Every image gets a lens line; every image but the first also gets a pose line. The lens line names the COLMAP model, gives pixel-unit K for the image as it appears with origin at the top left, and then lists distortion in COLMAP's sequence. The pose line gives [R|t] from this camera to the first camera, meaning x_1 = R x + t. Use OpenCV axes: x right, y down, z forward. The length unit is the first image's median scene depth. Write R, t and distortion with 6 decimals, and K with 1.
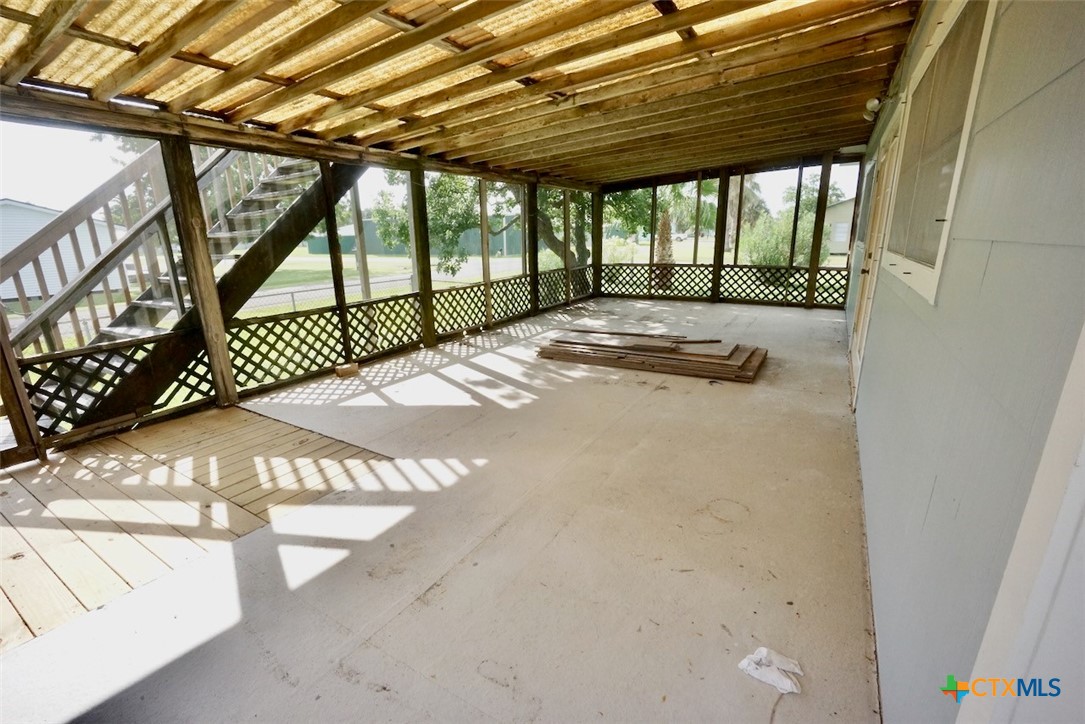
lens RADIAL K [[477.6, 0, 536.0], [0, 477.6, 366.4], [0, 0, 1]] dist [-0.063327, 0.023862]
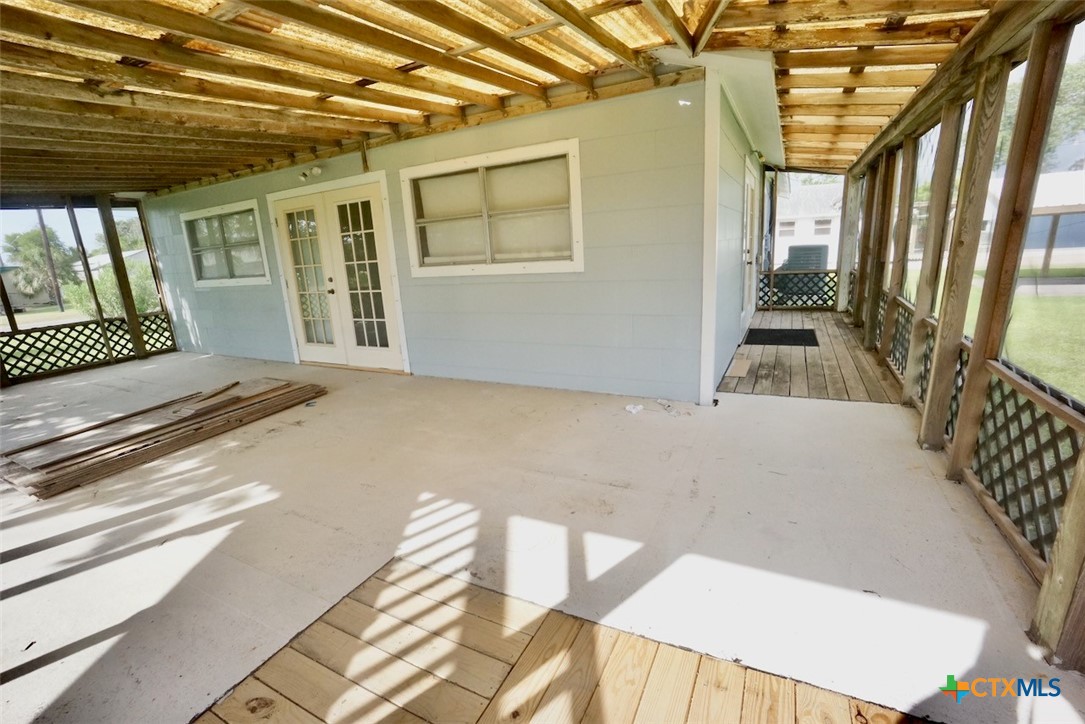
lens RADIAL K [[477.6, 0, 536.0], [0, 477.6, 366.4], [0, 0, 1]] dist [-0.063327, 0.023862]
pose [[-0.071541, -0.224673, 0.971804, -0.666523], [0.329733, 0.914197, 0.235629, -0.124327], [-0.941360, 0.337293, 0.008679, 0.470899]]
